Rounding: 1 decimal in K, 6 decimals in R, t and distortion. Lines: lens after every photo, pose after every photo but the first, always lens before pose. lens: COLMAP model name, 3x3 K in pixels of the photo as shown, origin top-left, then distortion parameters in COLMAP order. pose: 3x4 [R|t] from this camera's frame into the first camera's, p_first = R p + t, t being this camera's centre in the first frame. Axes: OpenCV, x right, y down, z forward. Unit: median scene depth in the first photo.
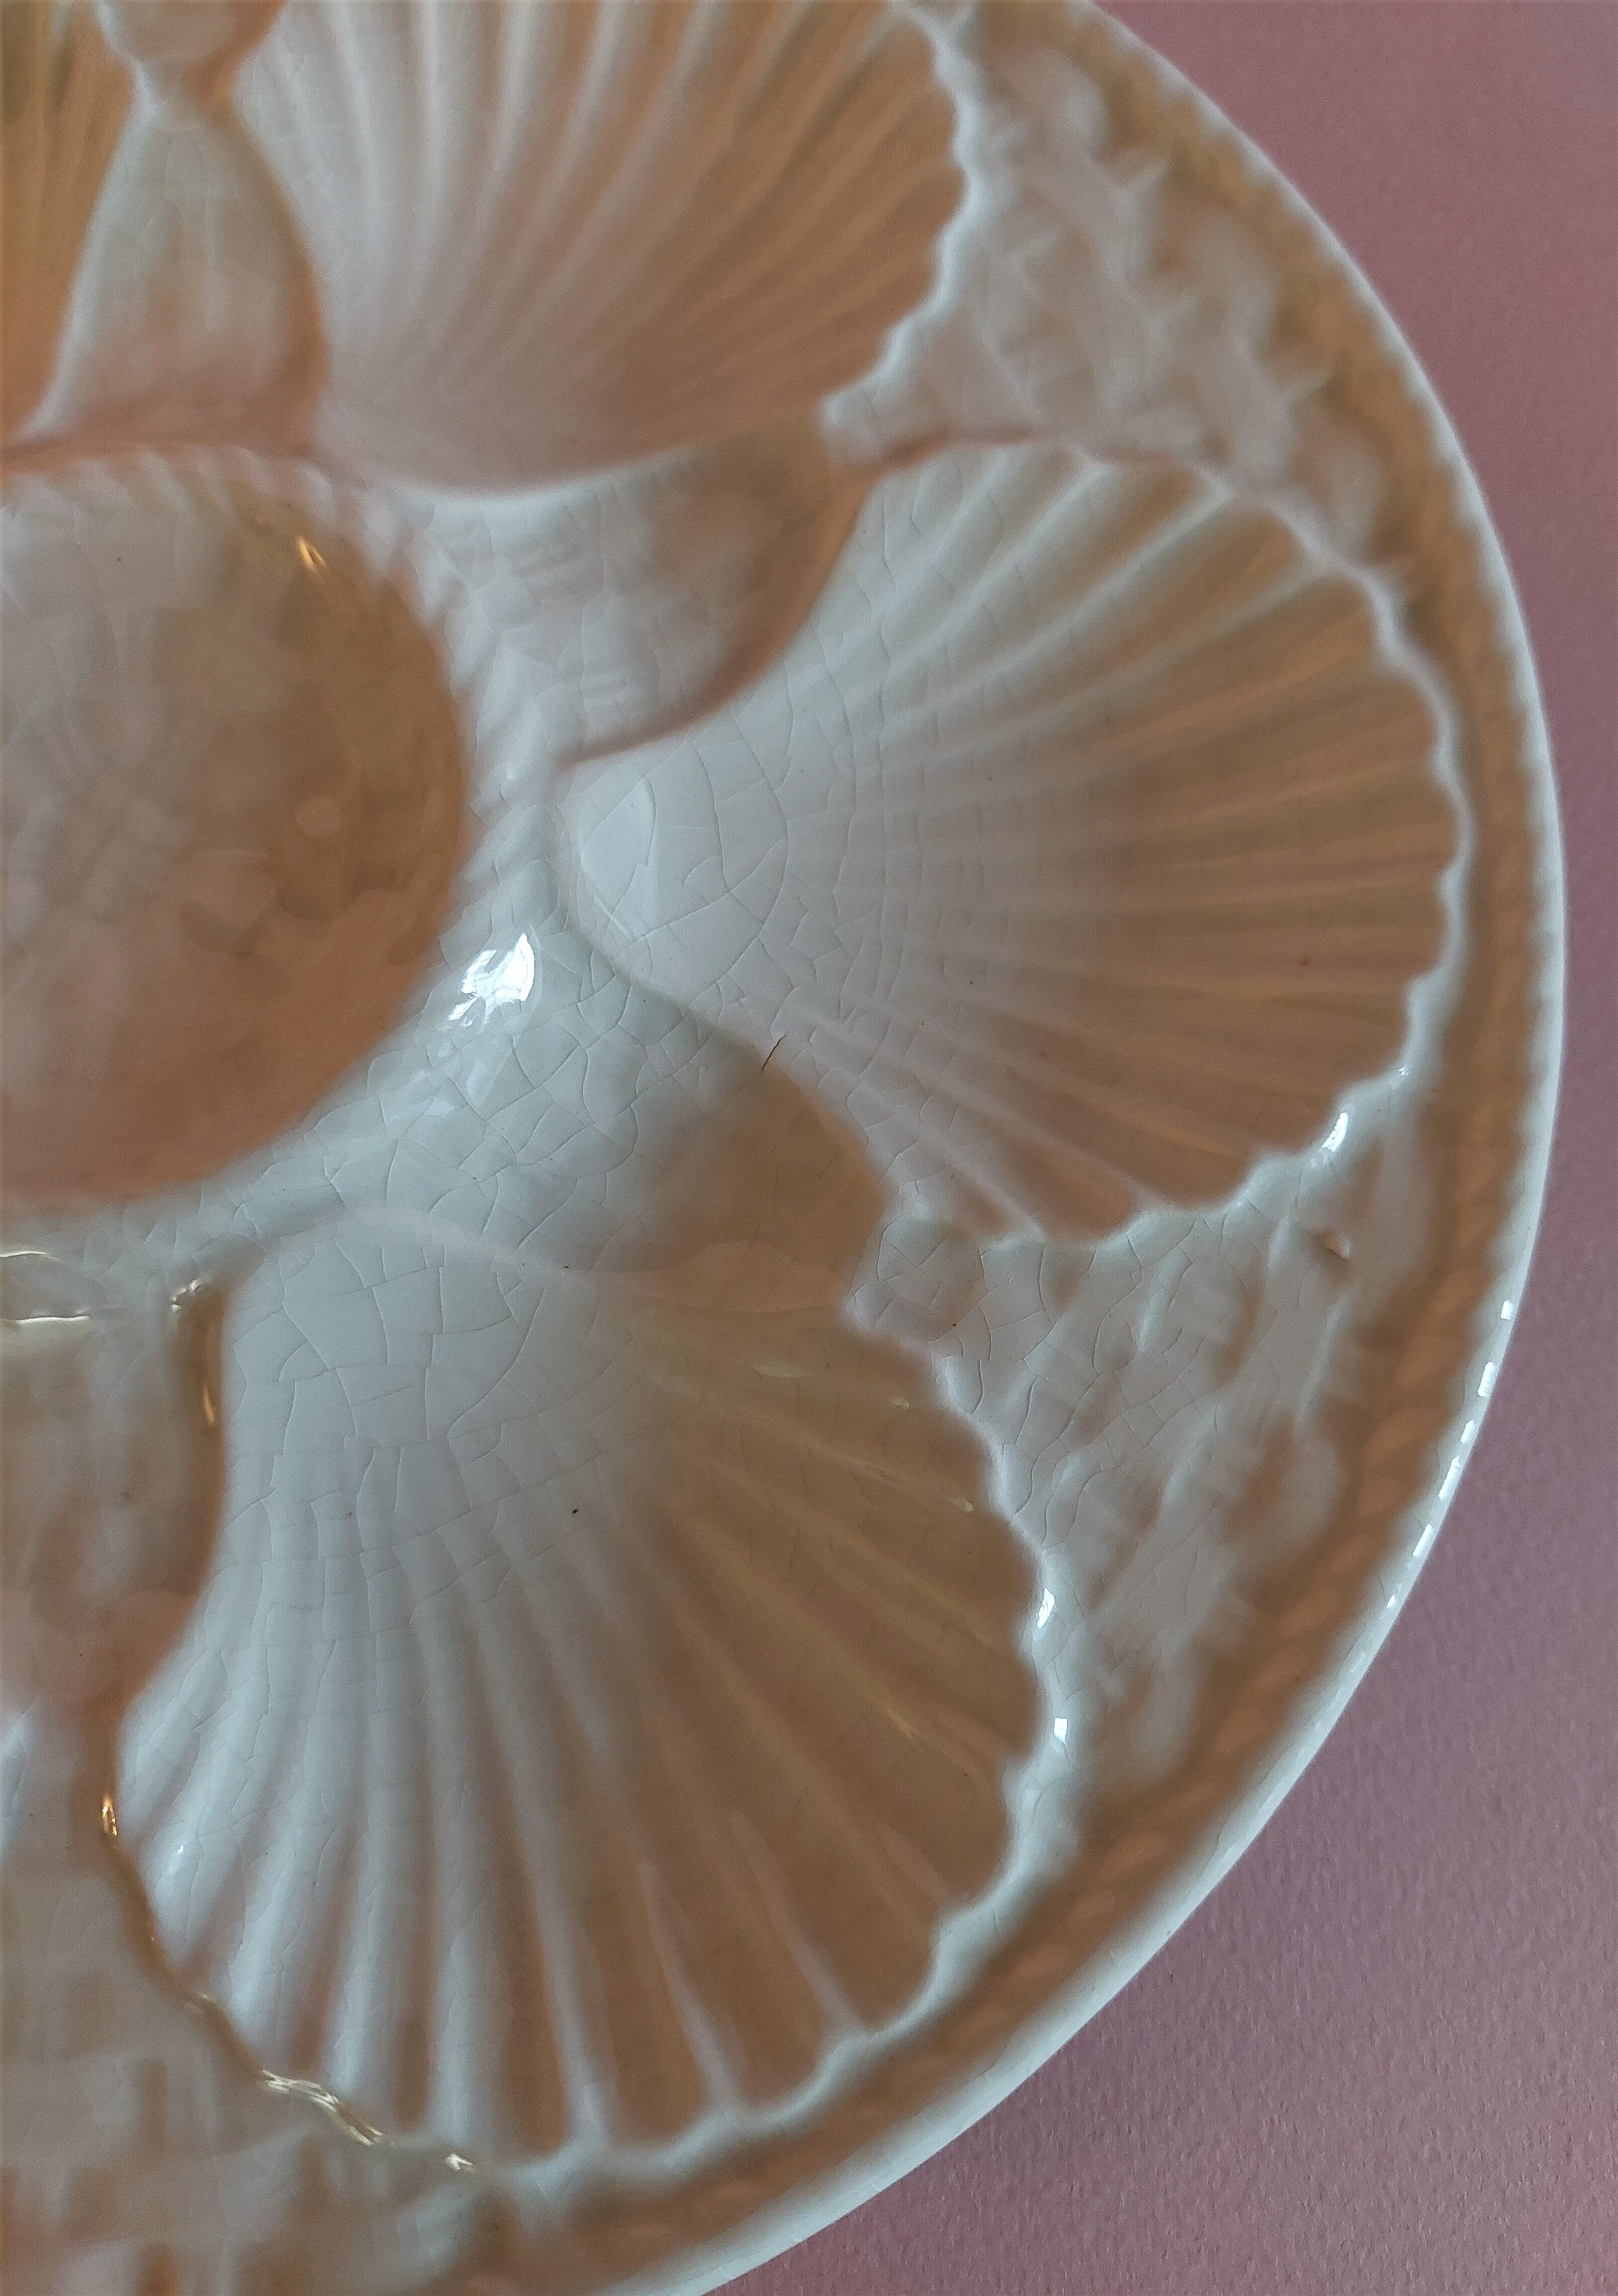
lens RADIAL K [[1653.2, 0, 809.0], [0, 1653.2, 1148.0], [0, 0, 1]] dist [0.033369, -0.069821]
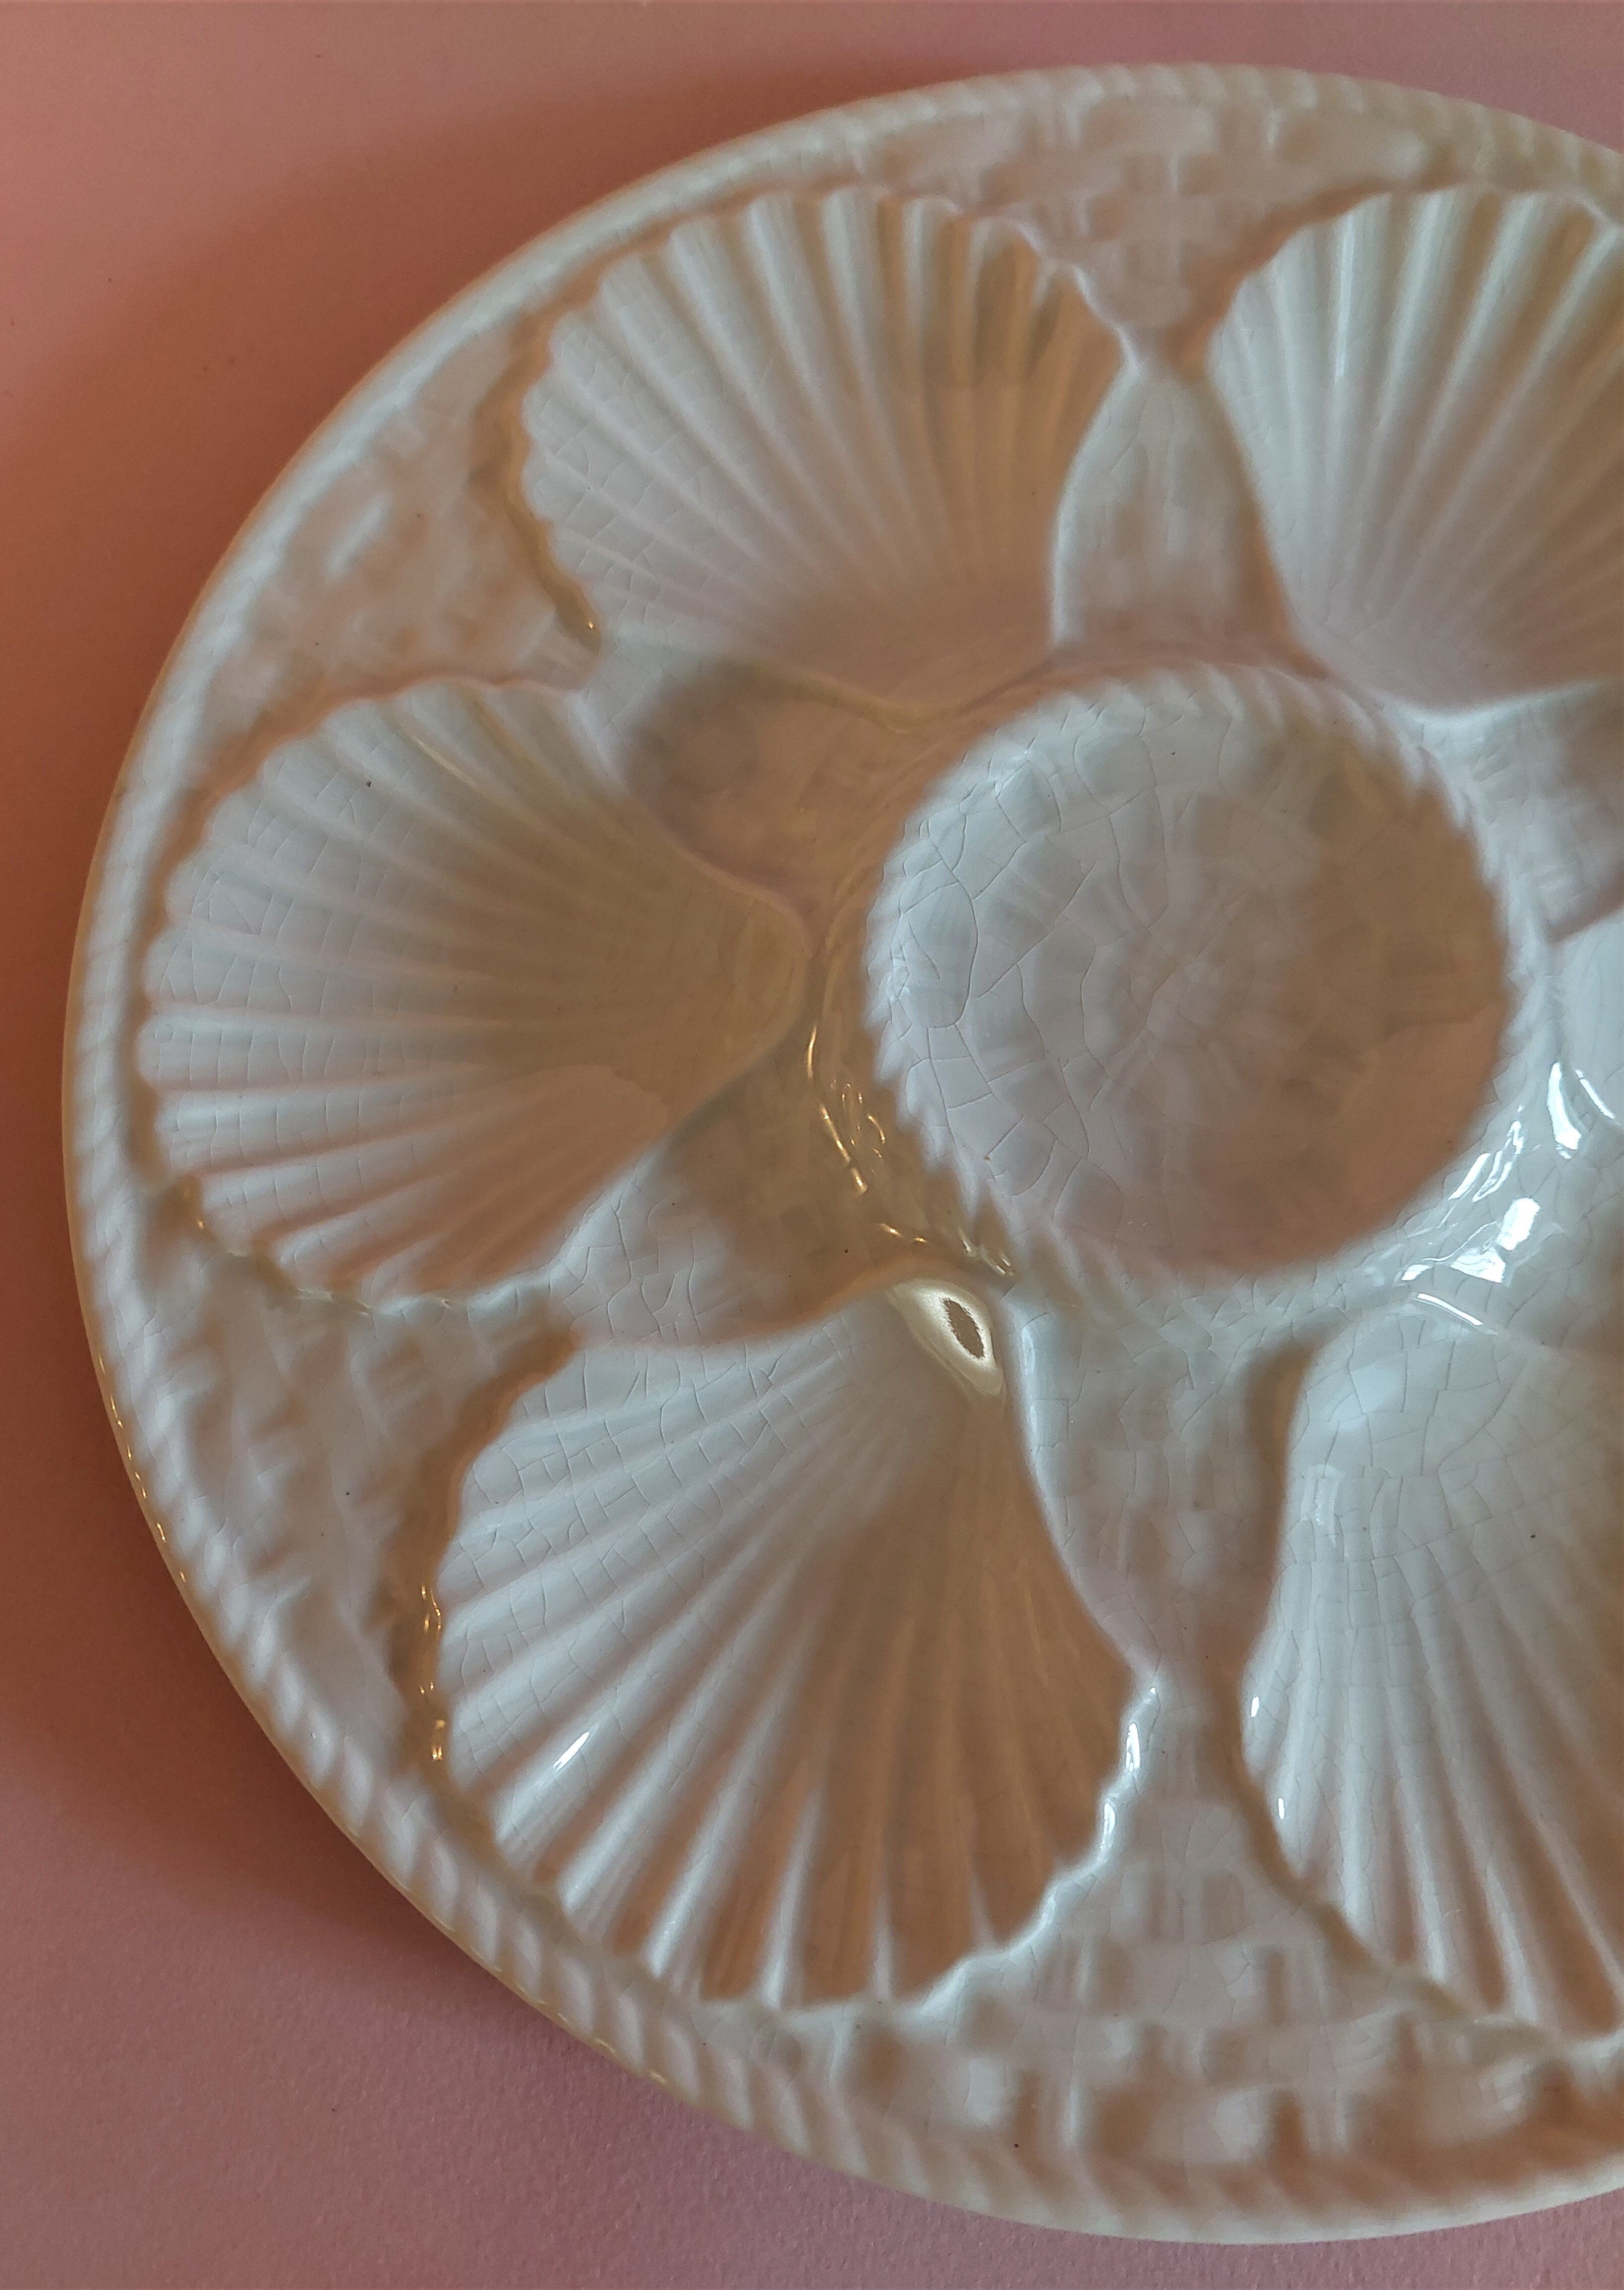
lens RADIAL K [[1648.9, 0, 812.0], [0, 1648.9, 1145.0], [0, 0, 1]] dist [0.033369, -0.069821]
pose [[0.998428, 0.055623, -0.006925, -0.700041], [-0.055659, 0.998437, -0.005110, -0.041195], [0.006629, 0.005488, 0.999963, -0.262557]]
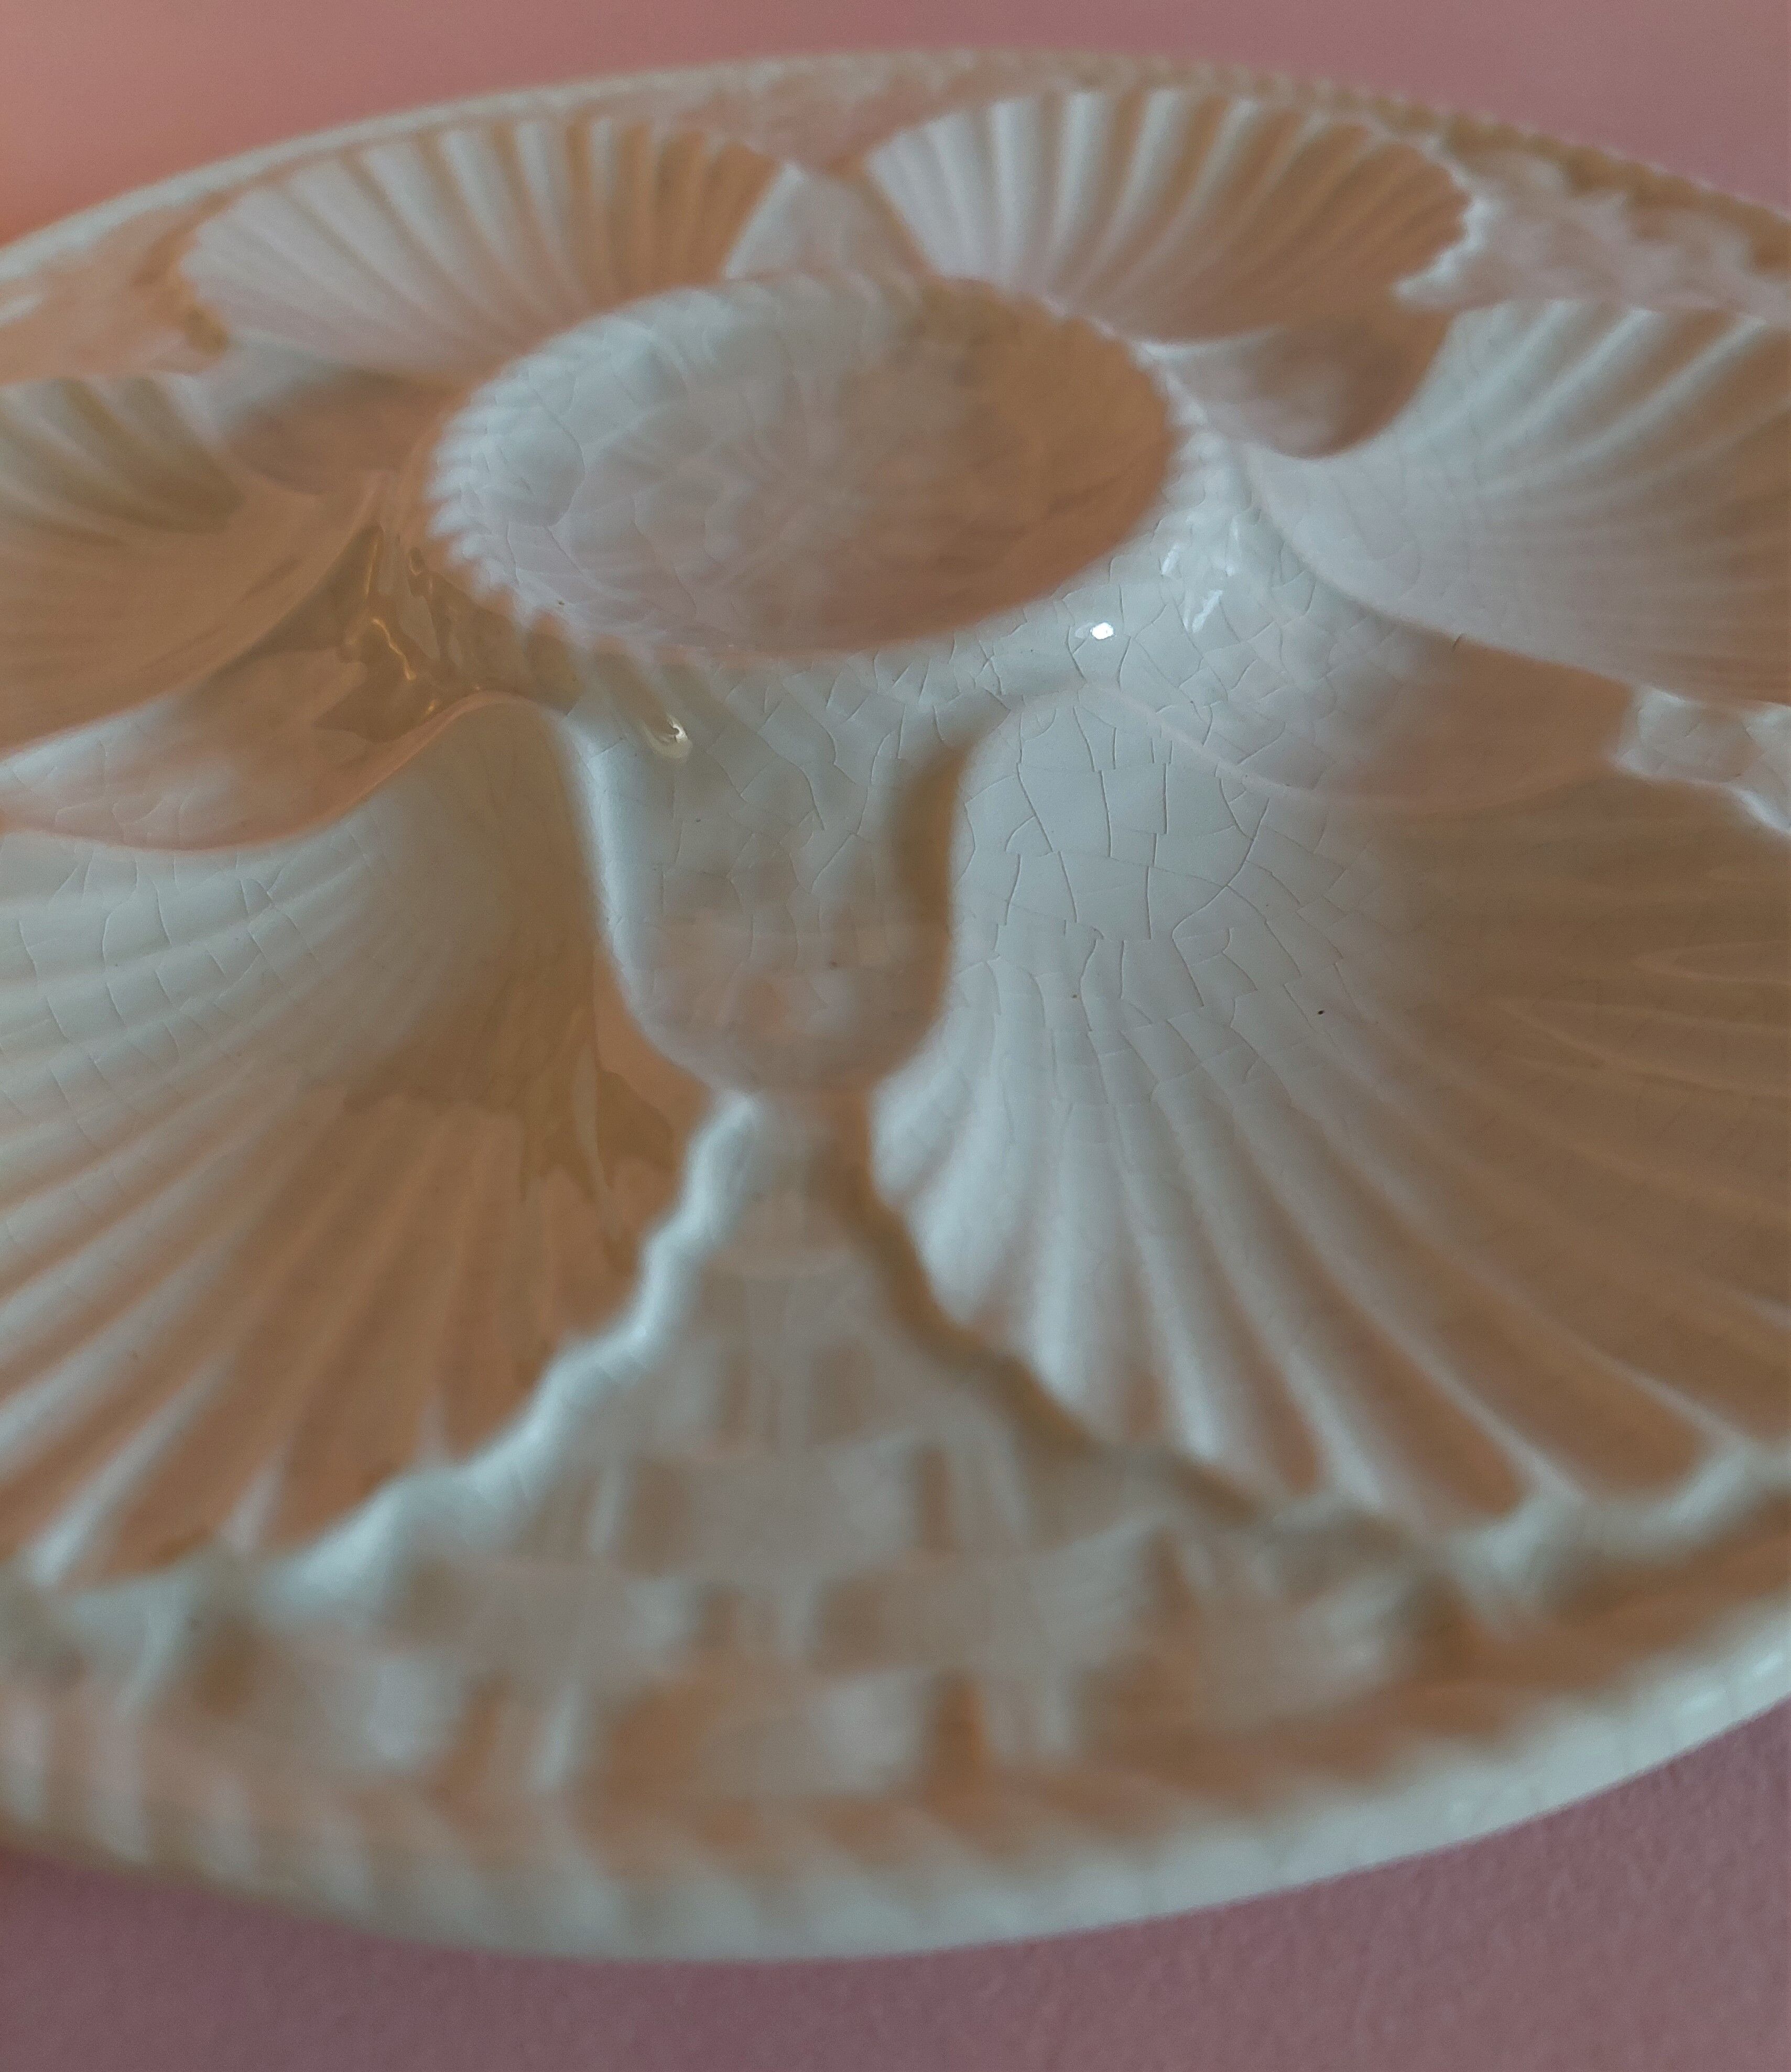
lens RADIAL K [[1762.2, 0, 895.5], [0, 1762.2, 1036.0], [0, 0, 1]] dist [0.049532, -0.102981]
pose [[0.999925, 0.012274, -0.000532, -0.370593], [-0.010907, 0.866985, -0.498214, 0.708423], [-0.005653, 0.498183, 0.867054, 0.186958]]
